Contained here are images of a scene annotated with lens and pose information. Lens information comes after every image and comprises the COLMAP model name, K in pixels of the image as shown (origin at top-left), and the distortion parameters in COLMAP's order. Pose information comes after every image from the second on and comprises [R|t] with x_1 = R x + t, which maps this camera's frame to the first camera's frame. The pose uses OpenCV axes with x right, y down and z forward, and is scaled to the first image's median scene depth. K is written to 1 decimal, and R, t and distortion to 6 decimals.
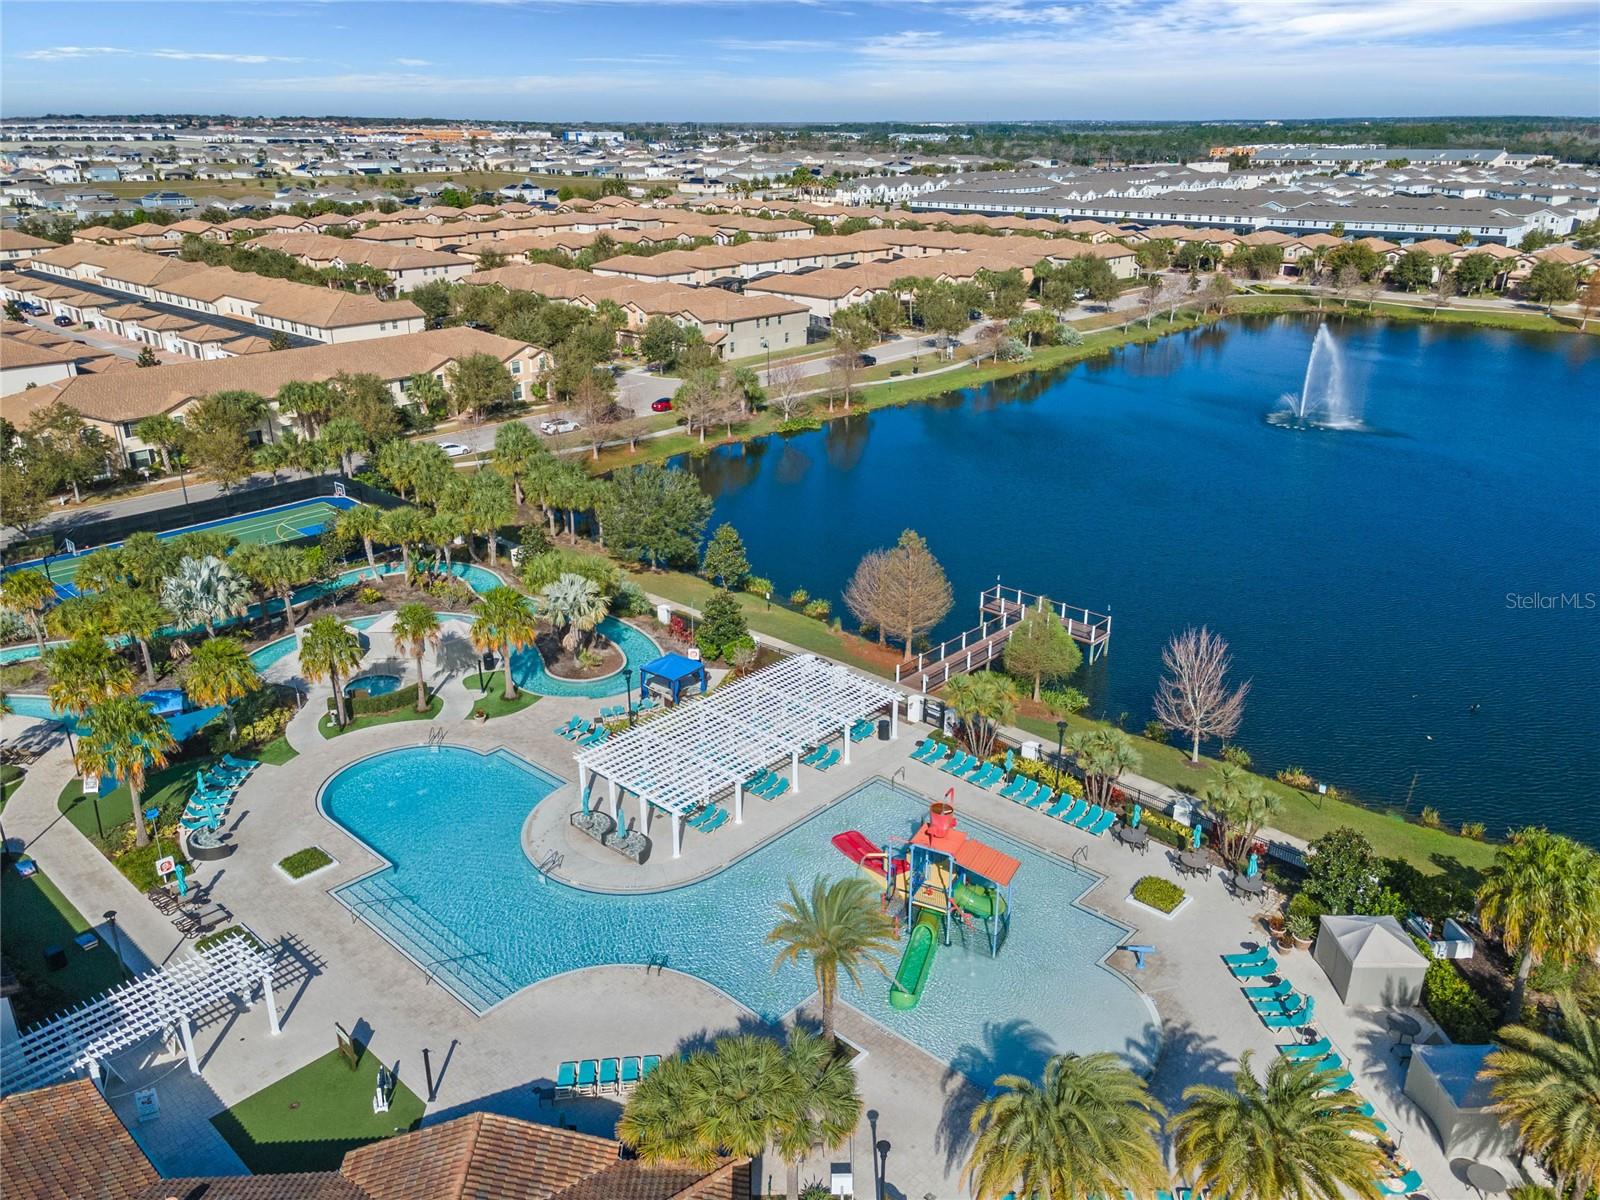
lens RADIAL K [[1194.0, 0, 794.0], [0, 1194.0, 597.8], [0, 0, 1]] dist [0.037799, 0.008184]
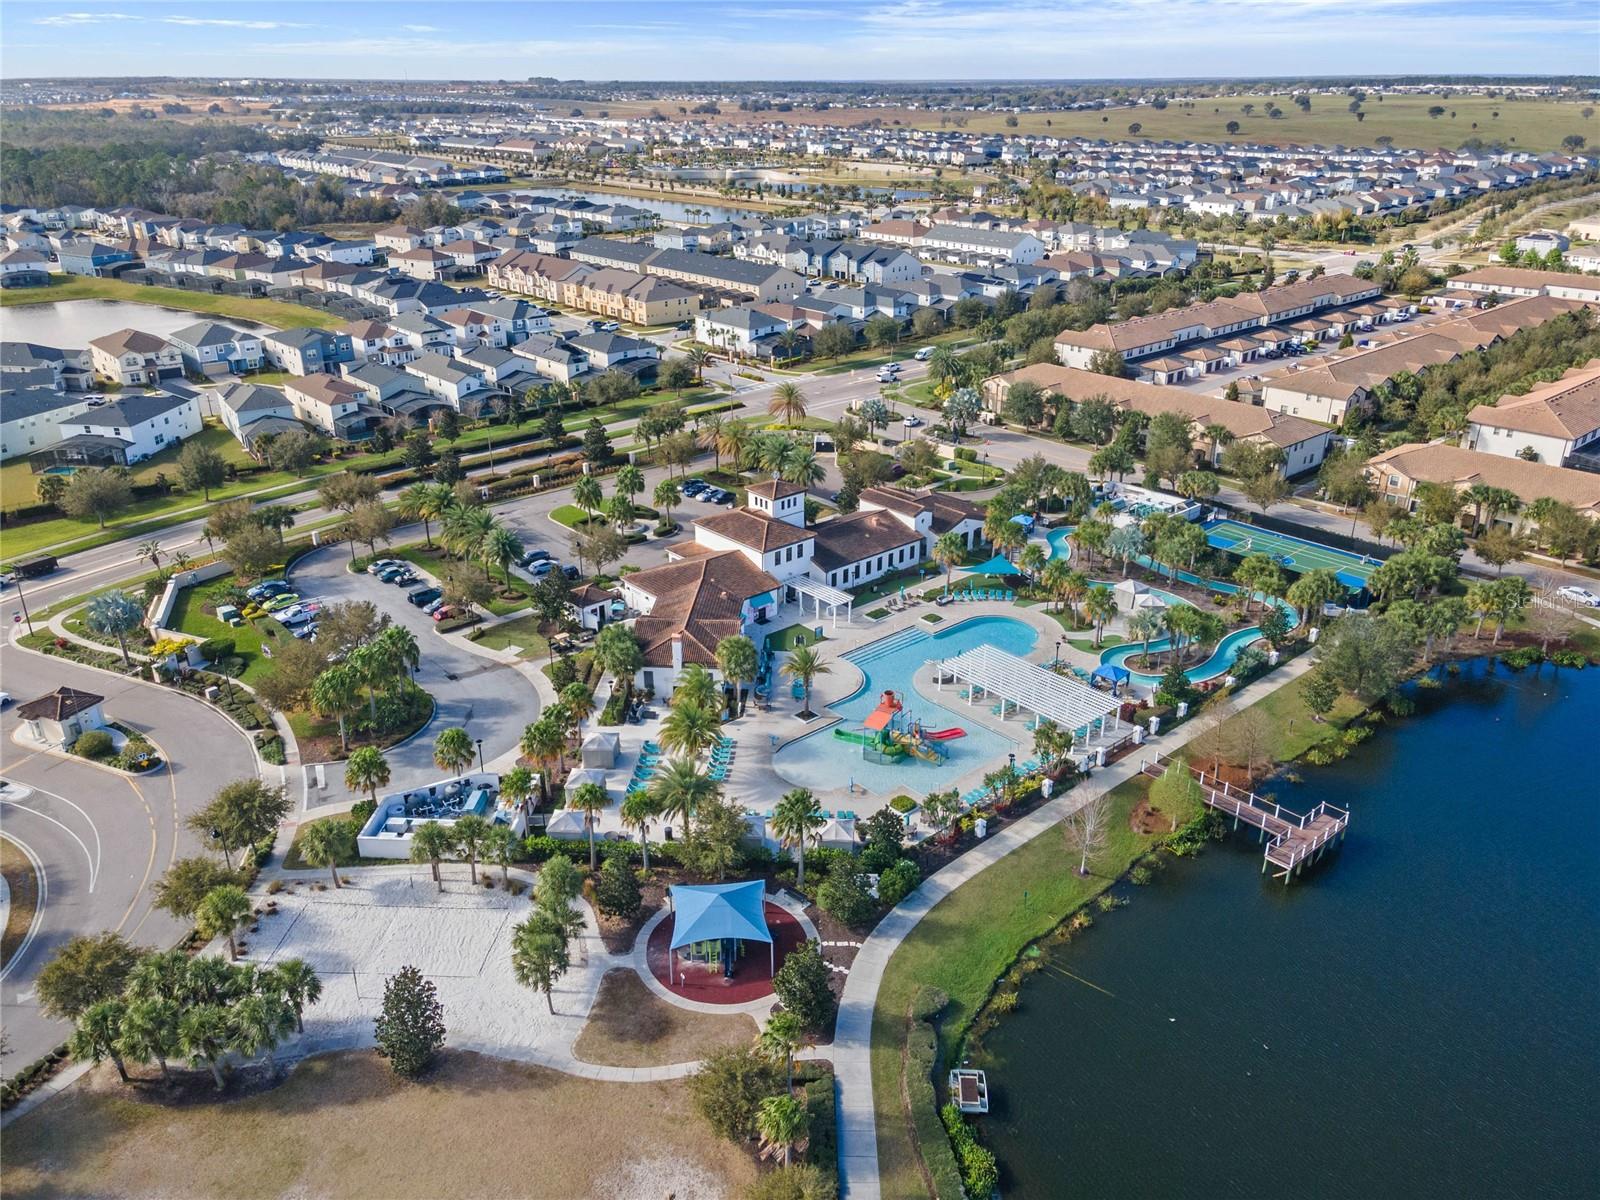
lens RADIAL K [[1194.0, 0, 794.0], [0, 1194.0, 597.8], [0, 0, 1]] dist [0.037799, 0.008184]
pose [[-0.098043, 0.397714, -0.912256, 0.999928], [-0.362716, 0.839338, 0.404906, -0.382041], [0.926728, 0.370588, 0.061966, 0.307323]]
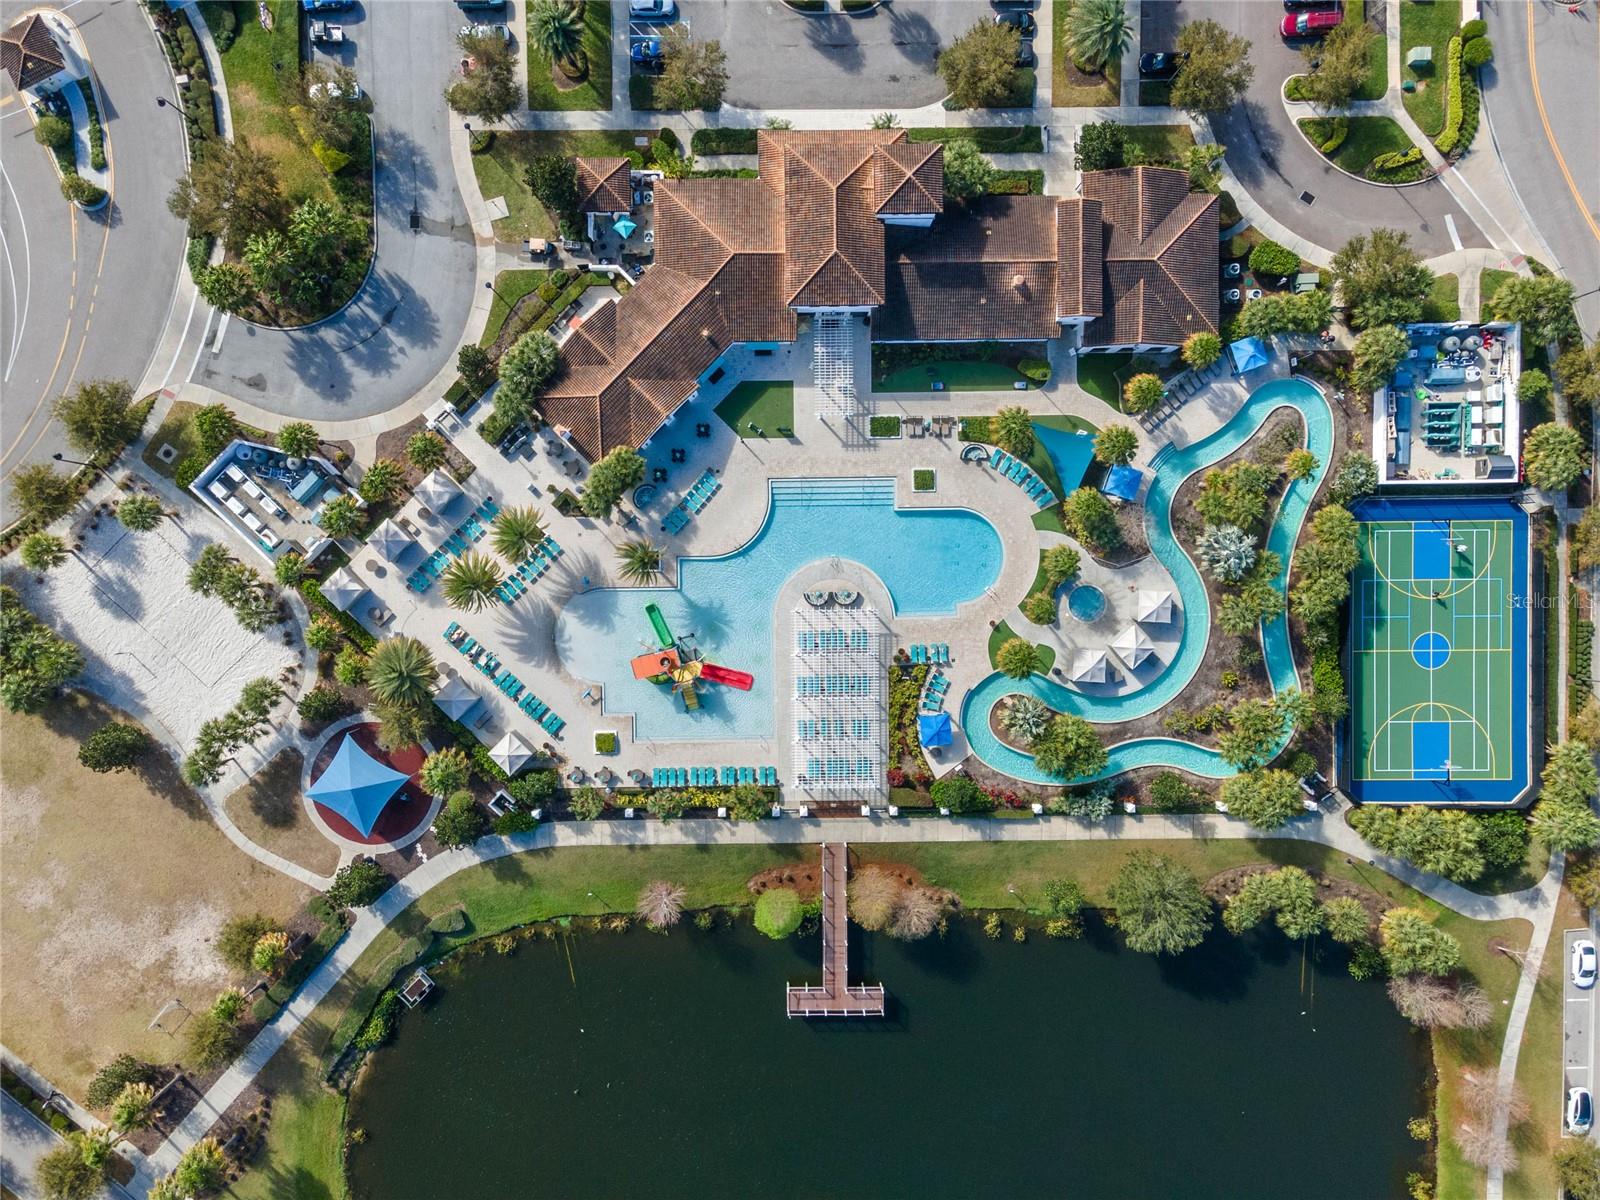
lens RADIAL K [[1194.0, 0, 794.0], [0, 1194.0, 597.8], [0, 0, 1]] dist [0.037799, 0.008184]
pose [[-0.724720, 0.688934, 0.012250, -0.072122], [-0.263581, -0.293611, 0.918868, -0.881202], [0.636636, 0.662693, 0.394376, 0.106684]]
